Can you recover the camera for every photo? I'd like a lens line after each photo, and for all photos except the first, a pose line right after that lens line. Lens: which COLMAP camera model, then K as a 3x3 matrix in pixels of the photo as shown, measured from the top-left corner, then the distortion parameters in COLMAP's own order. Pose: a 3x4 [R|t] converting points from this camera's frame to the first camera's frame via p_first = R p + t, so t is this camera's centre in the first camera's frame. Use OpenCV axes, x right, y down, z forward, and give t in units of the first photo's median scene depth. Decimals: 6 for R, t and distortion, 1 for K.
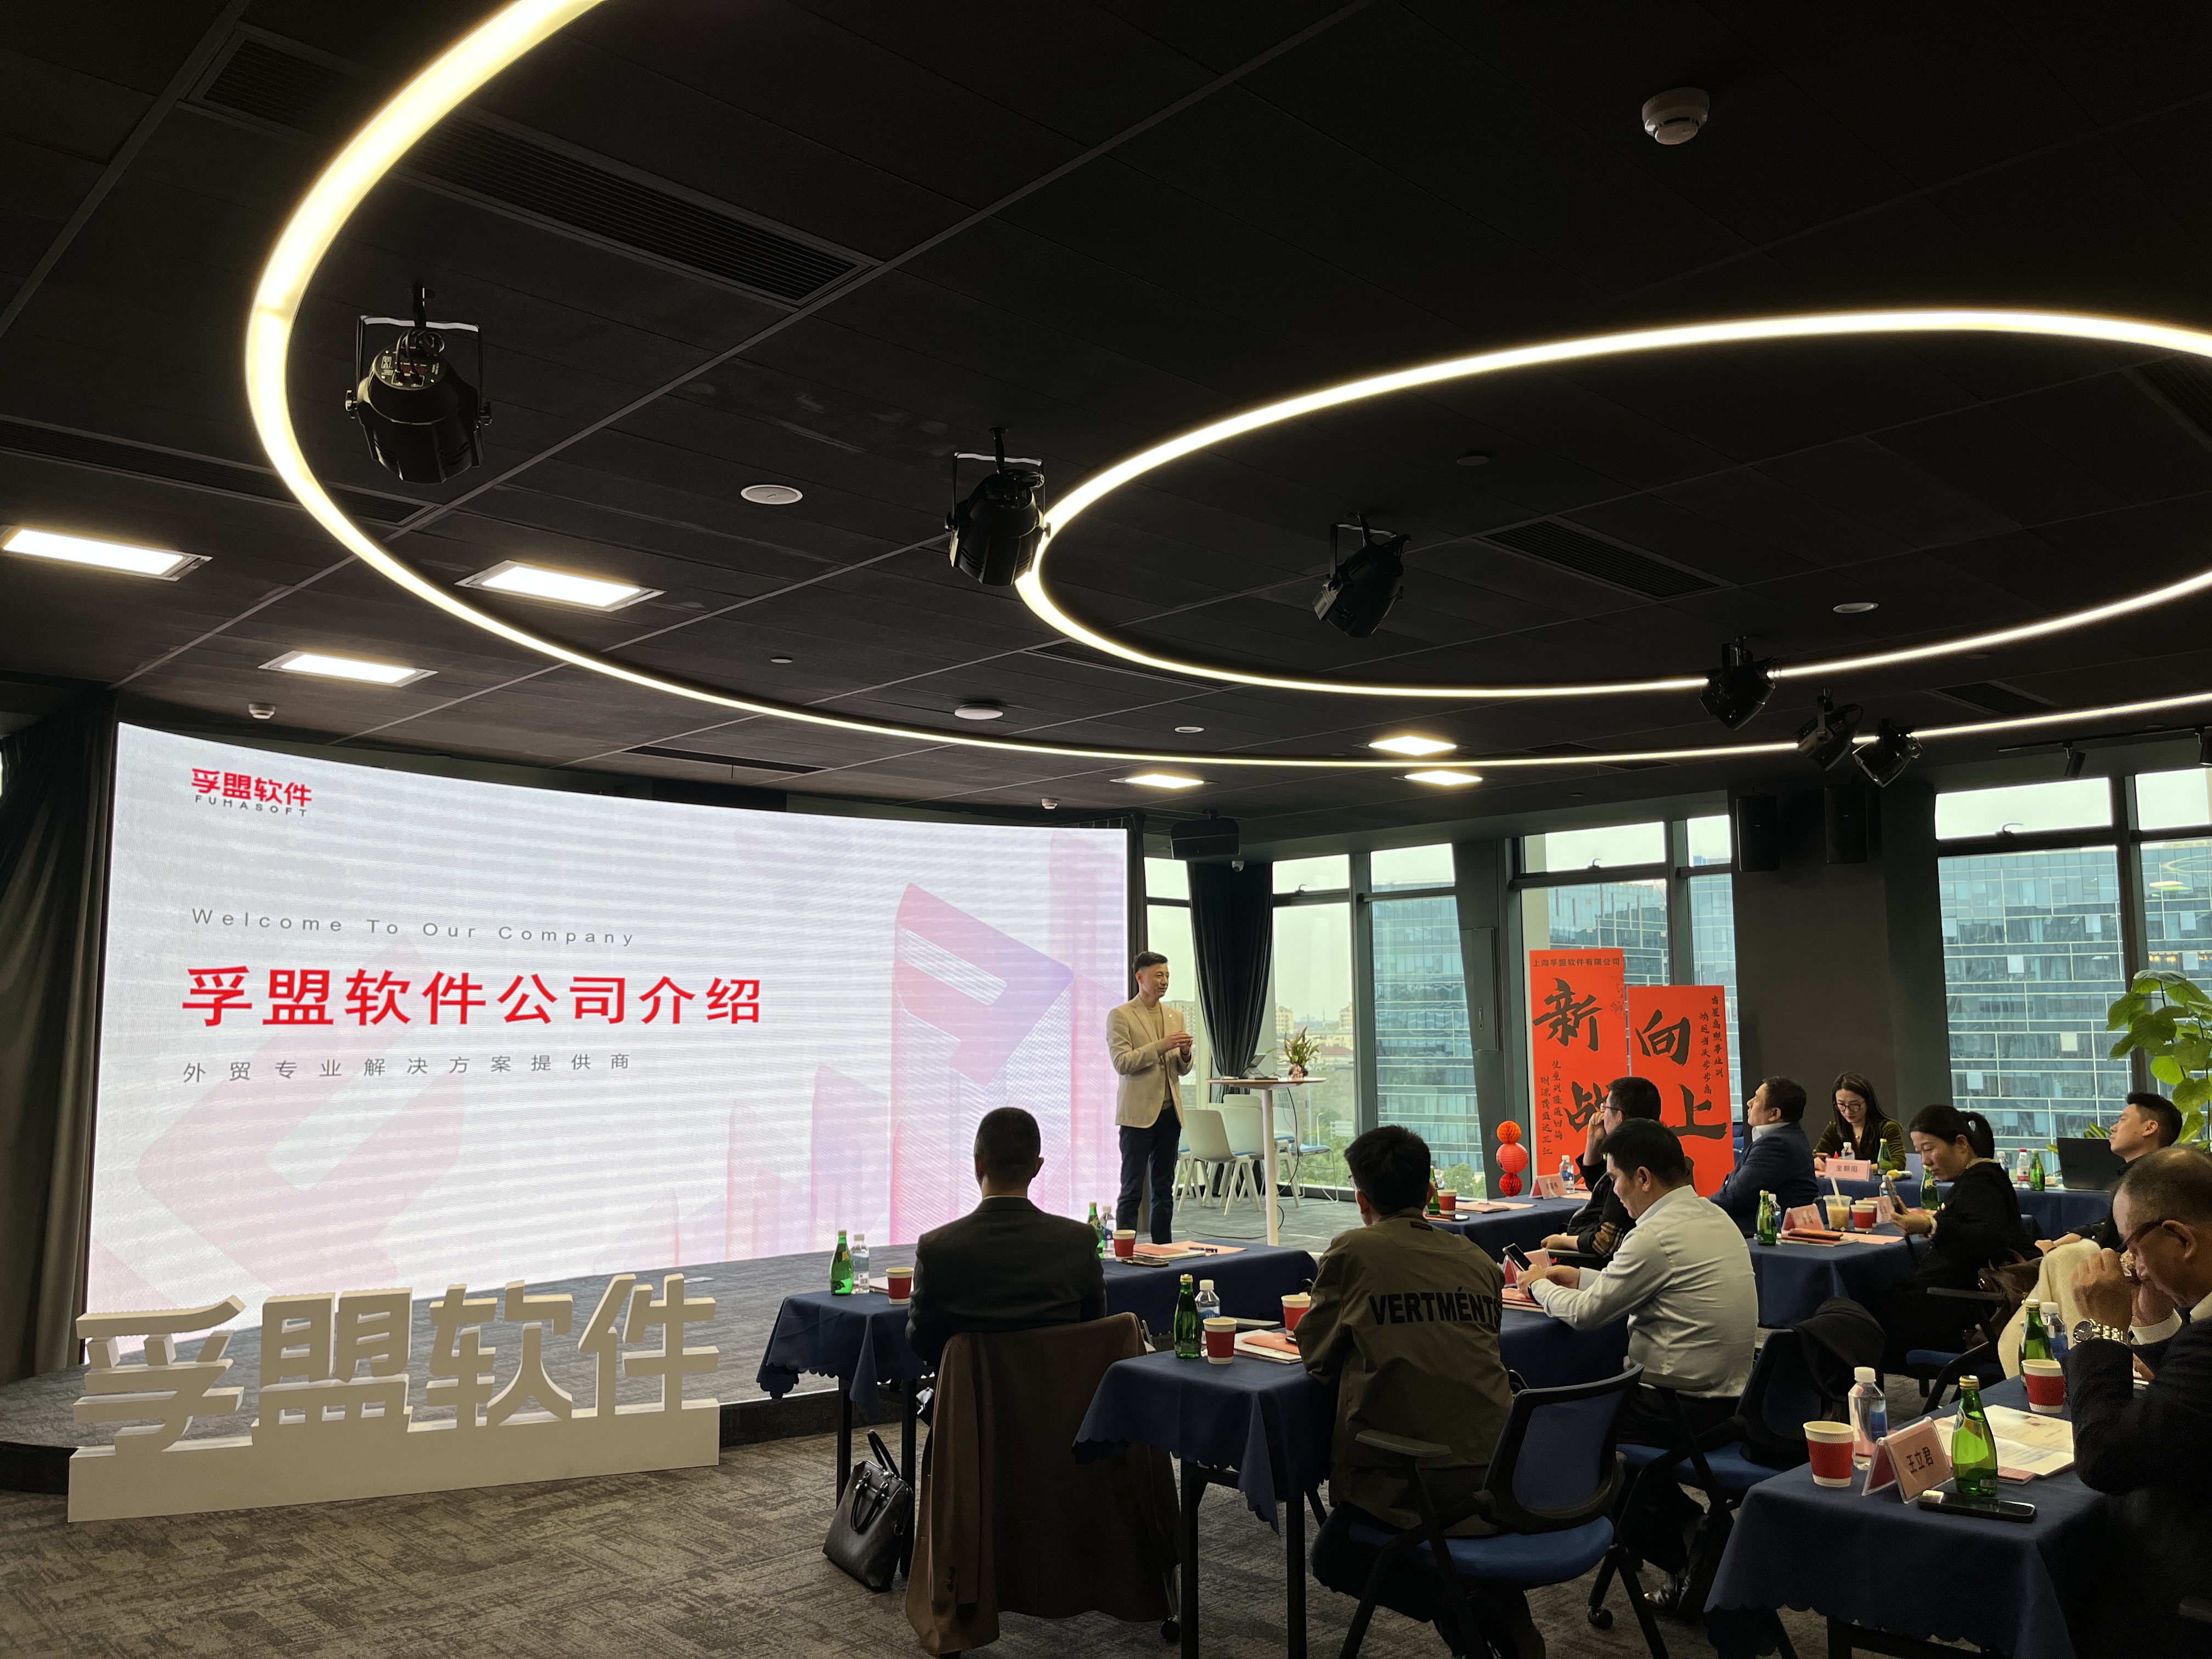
lens RADIAL K [[1655.0, 0, 1122.1], [0, 1655.0, 820.4], [0, 0, 1]] dist [0.005326, -0.051310]
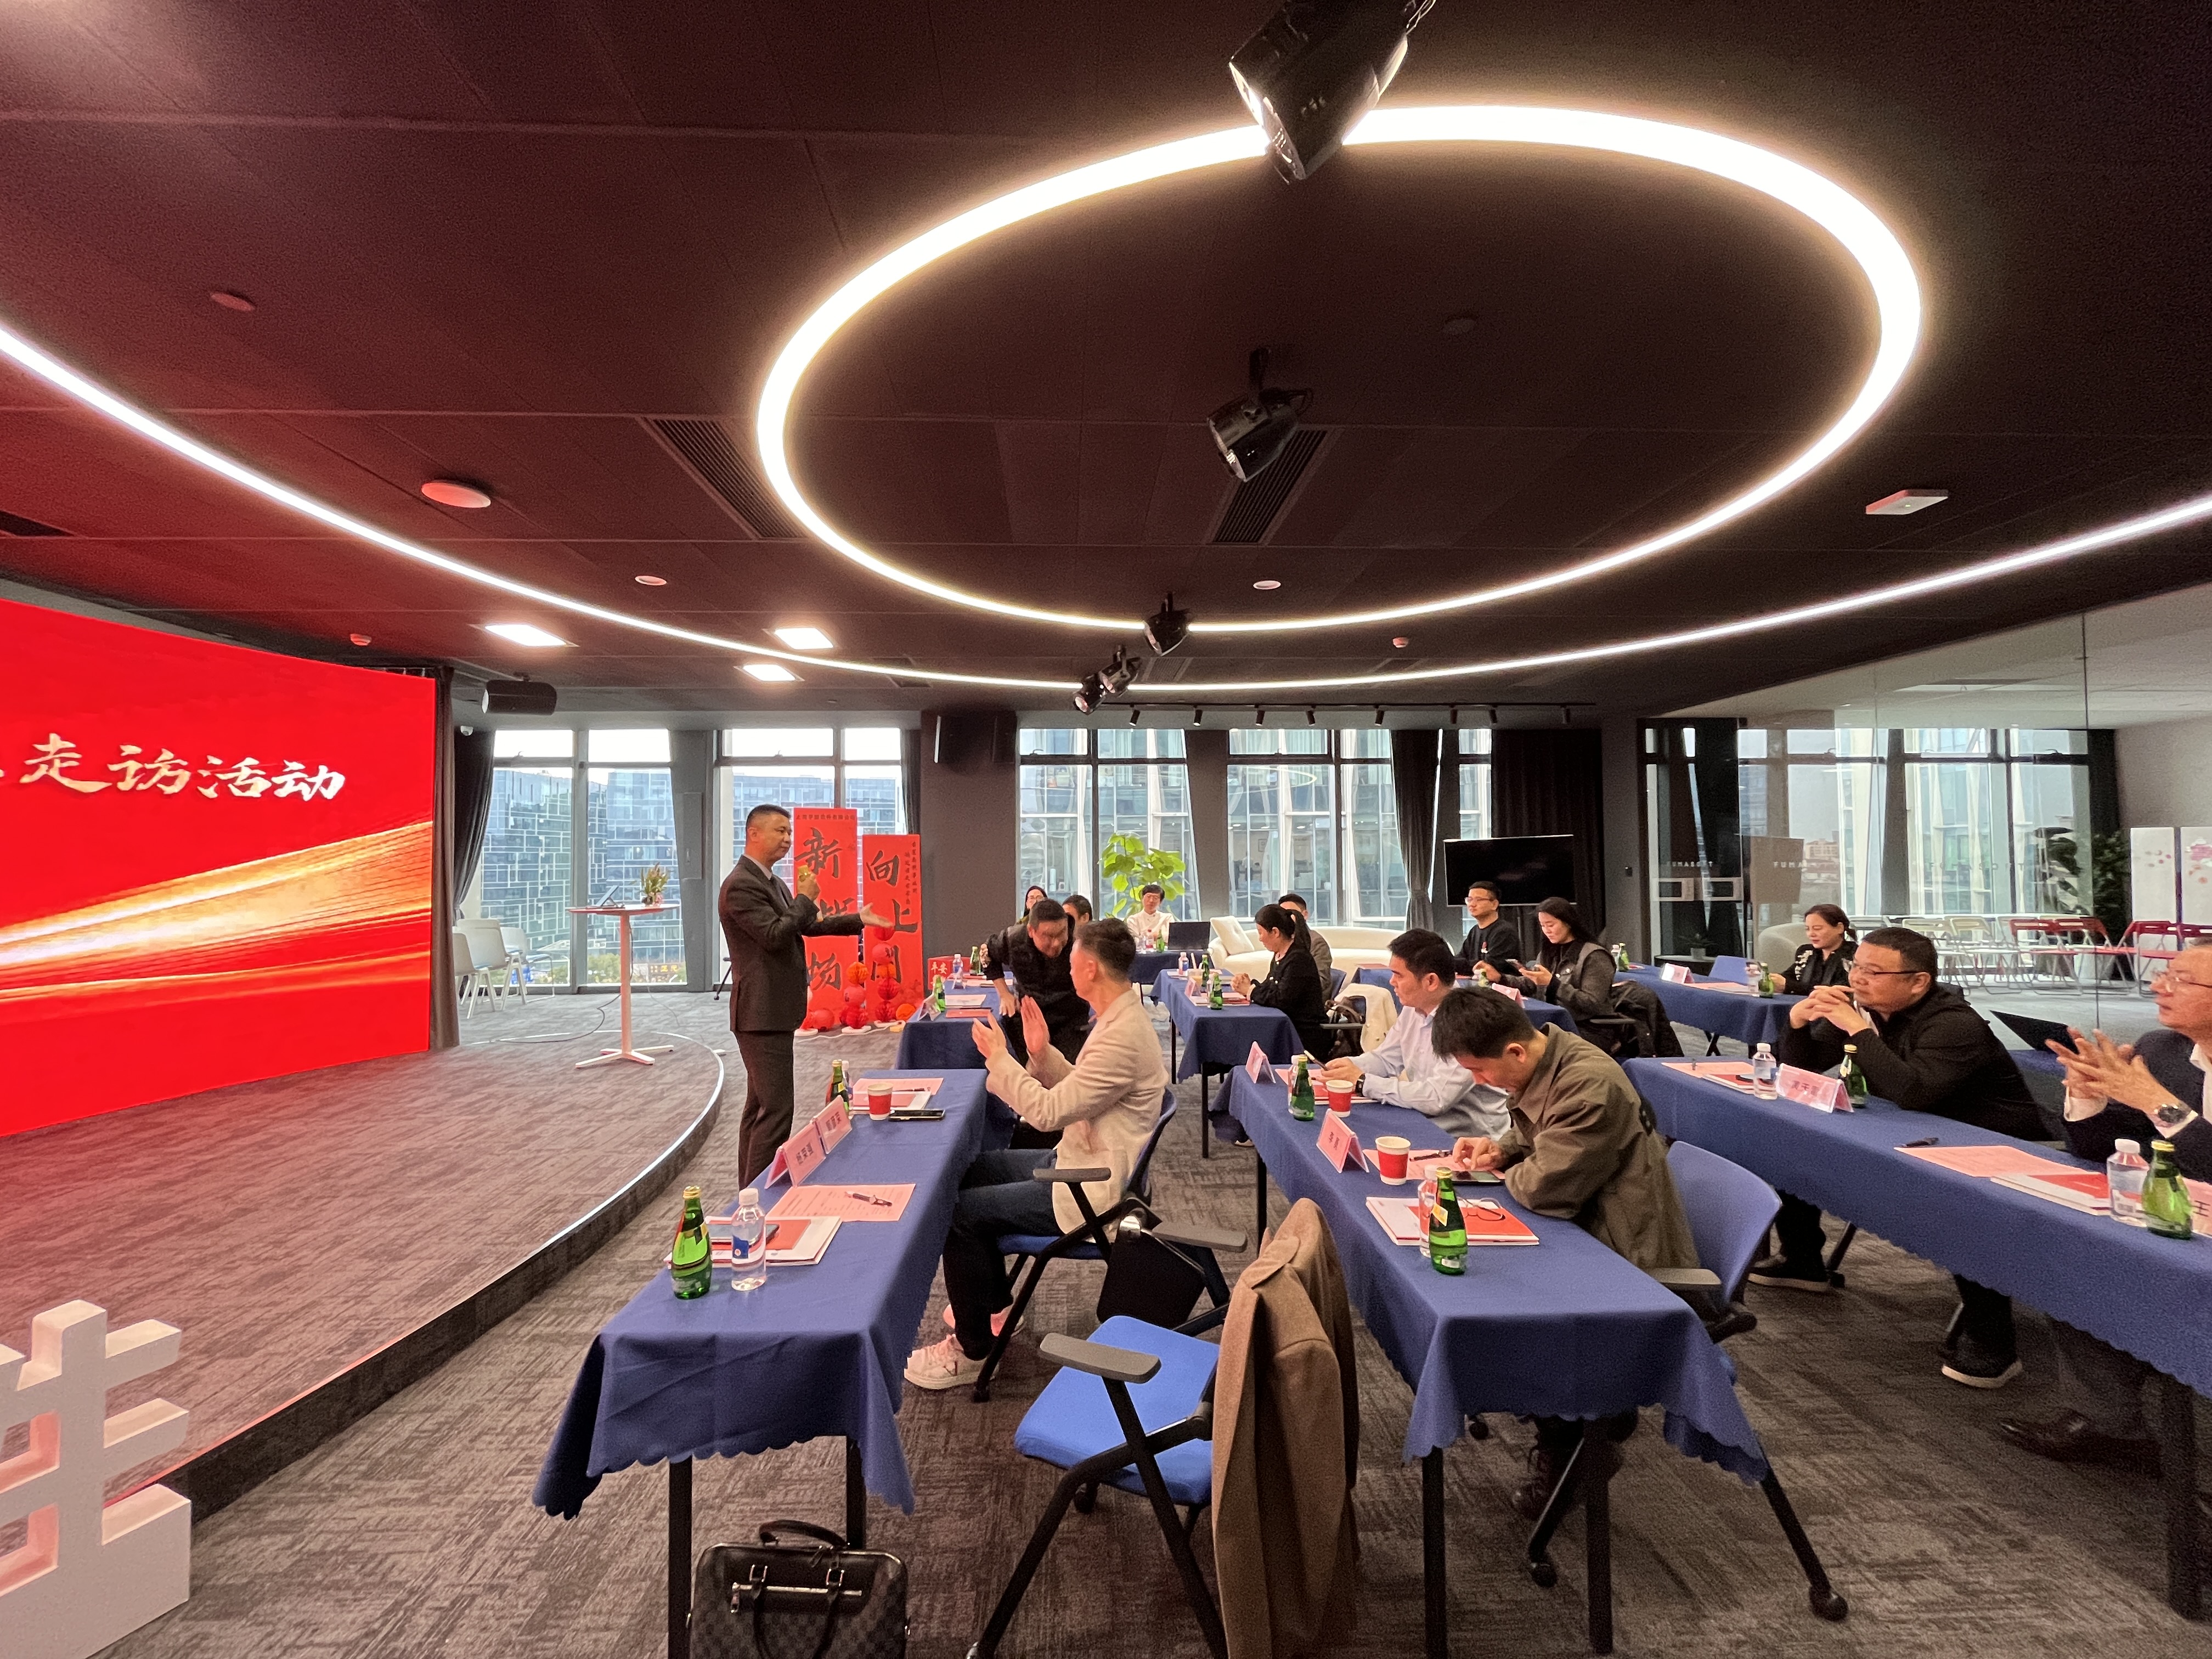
lens RADIAL K [[898.7, 0, 1111.4], [0, 898.7, 827.1], [0, 0, 1]] dist [-0.000830, 0.000363]
pose [[0.662363, 0.021659, 0.748870, -0.121944], [-0.089995, 0.994644, 0.050831, 0.027770], [-0.743758, -0.101063, 0.660765, 0.297218]]
